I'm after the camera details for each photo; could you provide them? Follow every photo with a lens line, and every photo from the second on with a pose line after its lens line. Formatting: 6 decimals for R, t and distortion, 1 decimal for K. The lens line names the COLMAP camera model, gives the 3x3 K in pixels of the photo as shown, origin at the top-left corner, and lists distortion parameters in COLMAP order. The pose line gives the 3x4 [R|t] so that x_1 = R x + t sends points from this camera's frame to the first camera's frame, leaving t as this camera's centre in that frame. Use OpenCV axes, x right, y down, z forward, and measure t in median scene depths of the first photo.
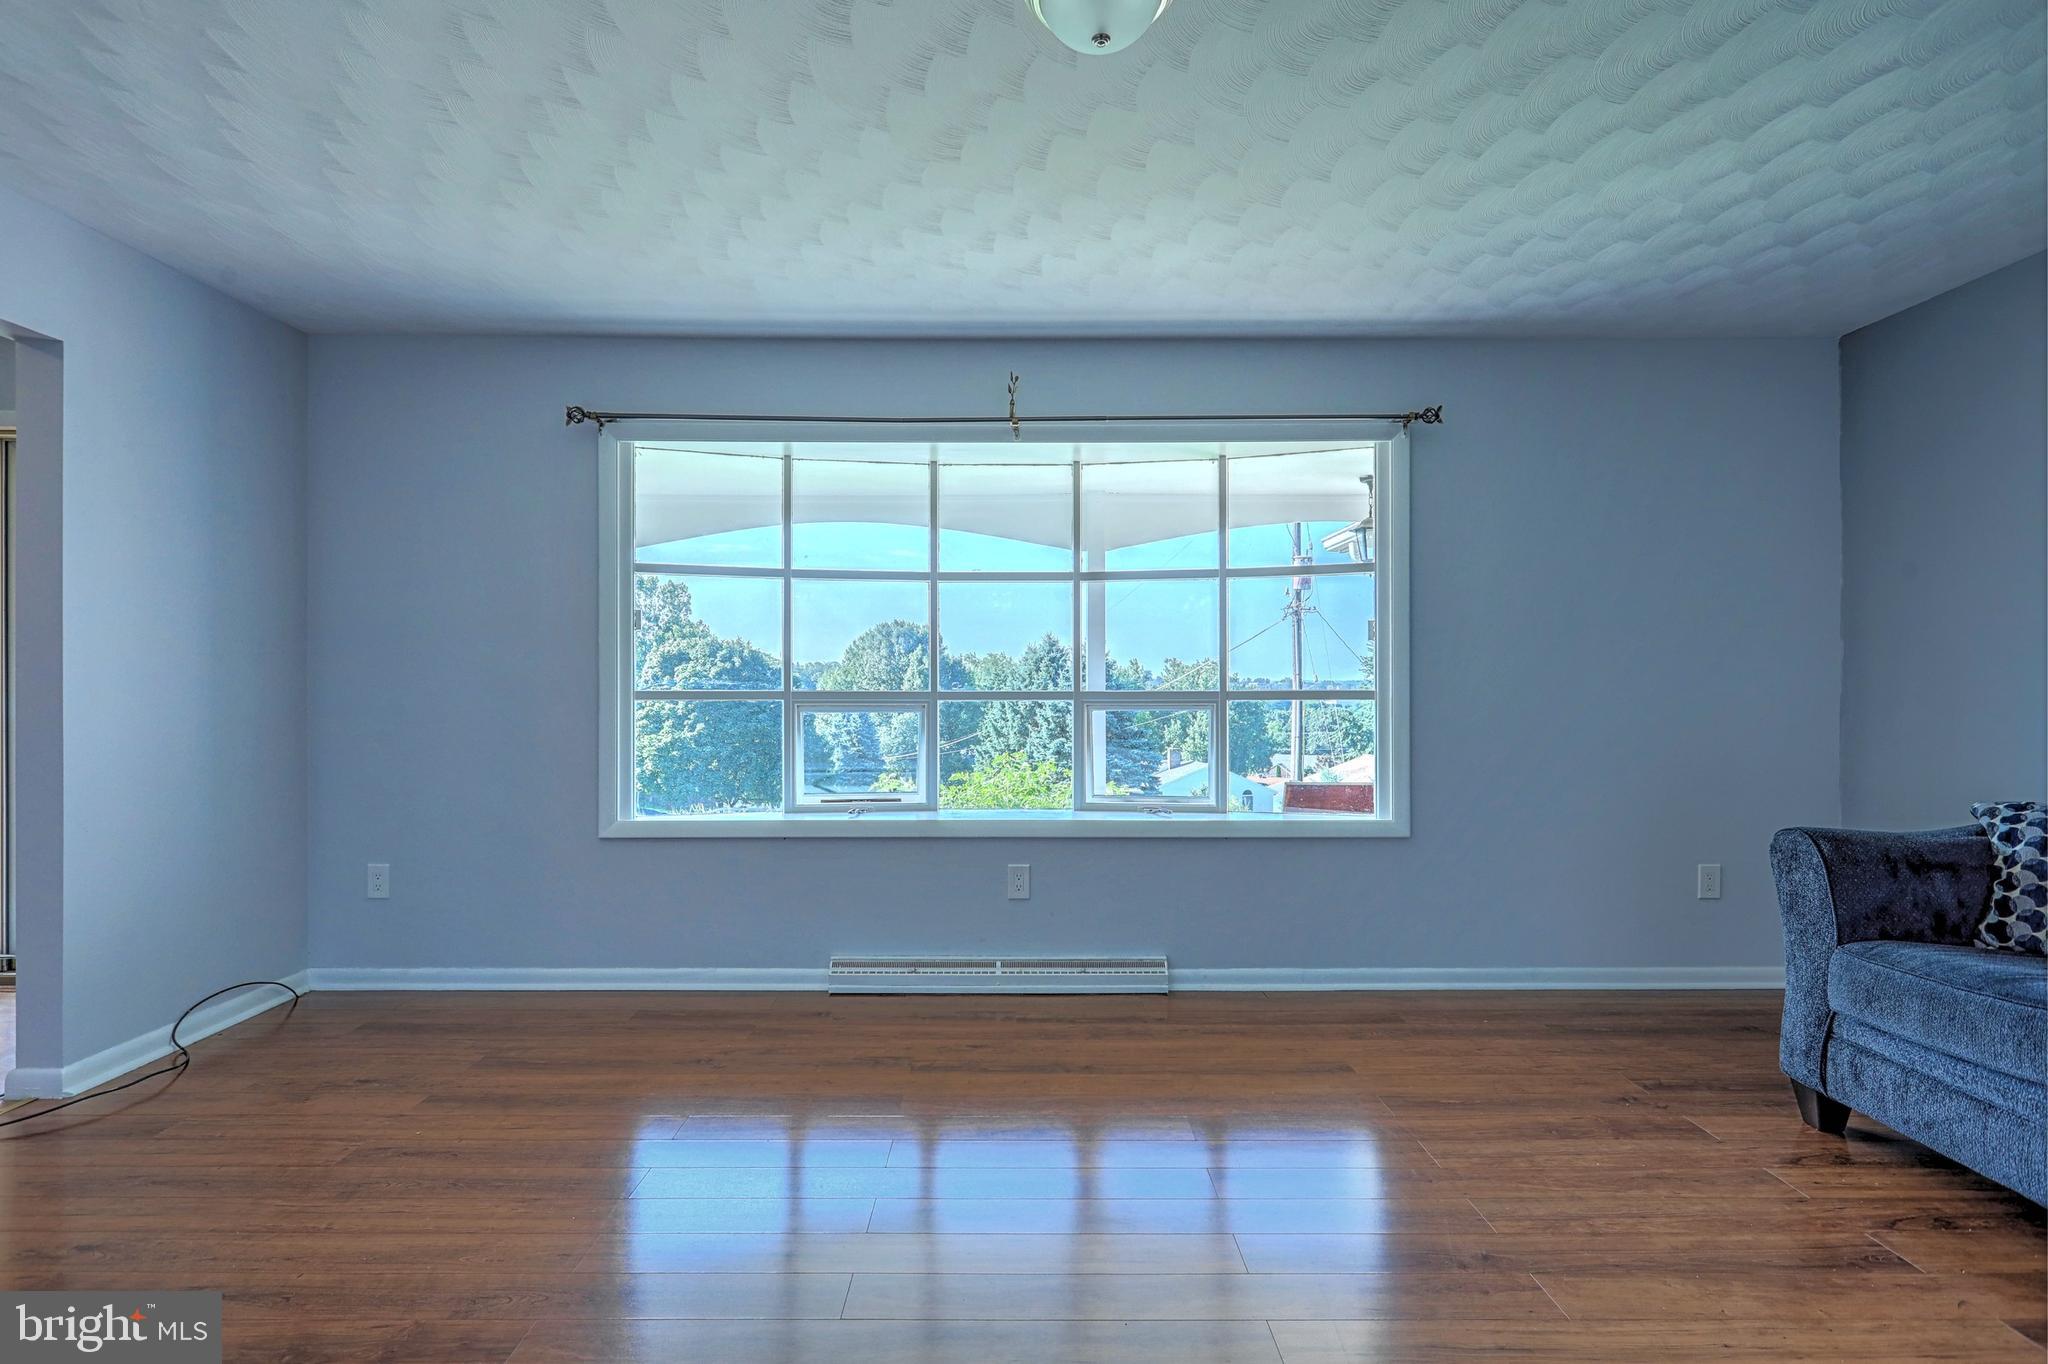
lens RADIAL K [[963.2, 0, 1014.8], [0, 963.2, 684.3], [0, 0, 1]] dist [-0.009725, 0.007485]
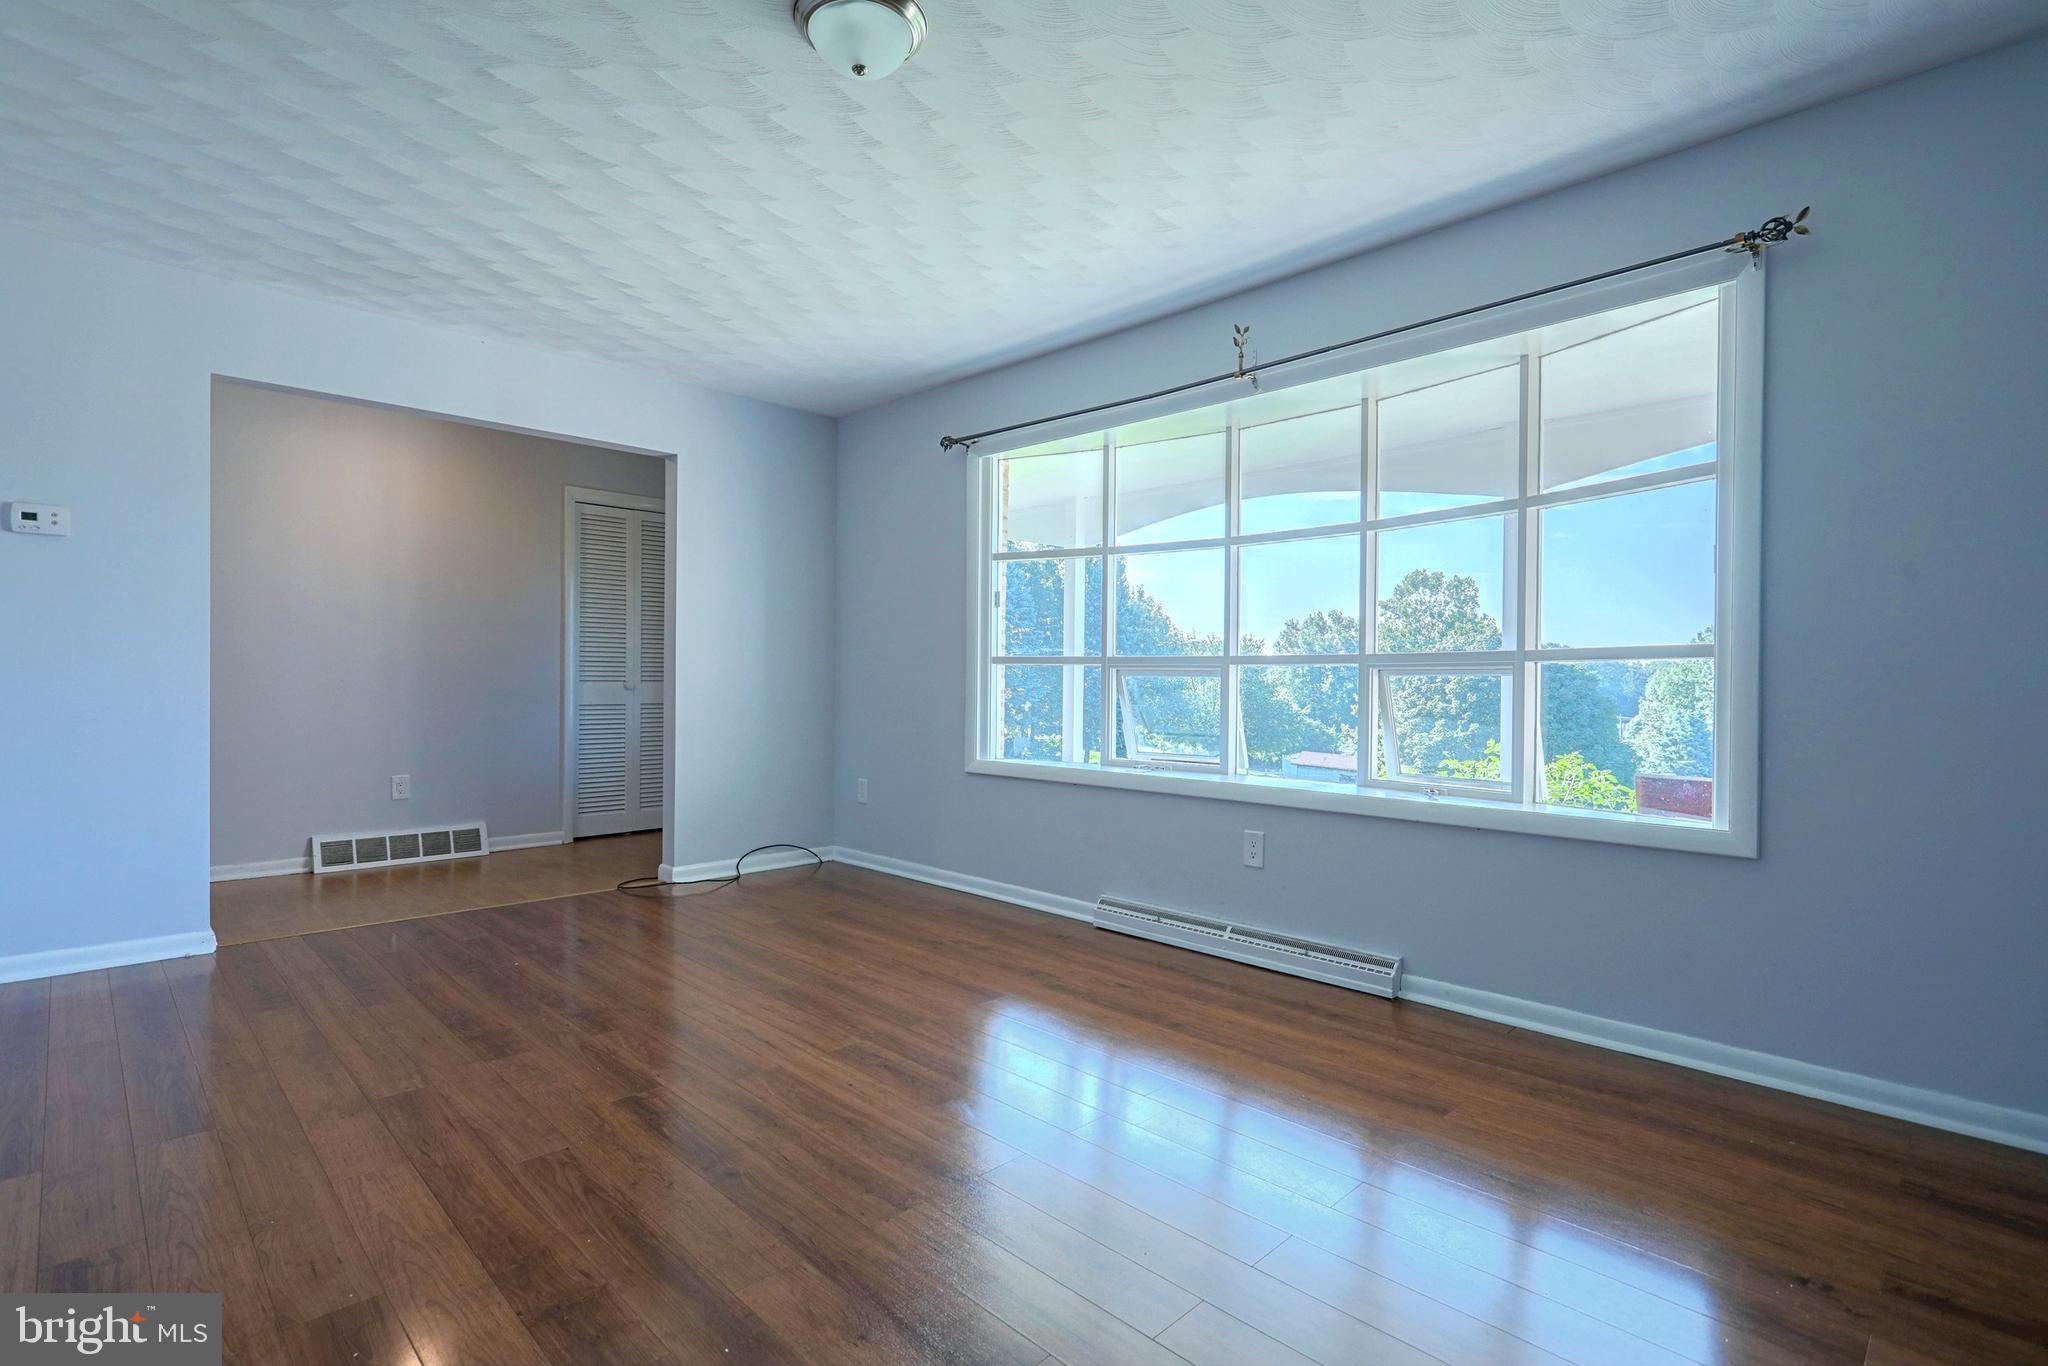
lens RADIAL K [[963.2, 0, 1014.8], [0, 963.2, 685.3], [0, 0, 1]] dist [-0.009725, 0.007485]
pose [[0.704385, 0.010079, -0.709747, 0.521333], [-0.008990, 0.999946, 0.005278, 0.037957], [0.709761, 0.002662, 0.704437, 0.149855]]
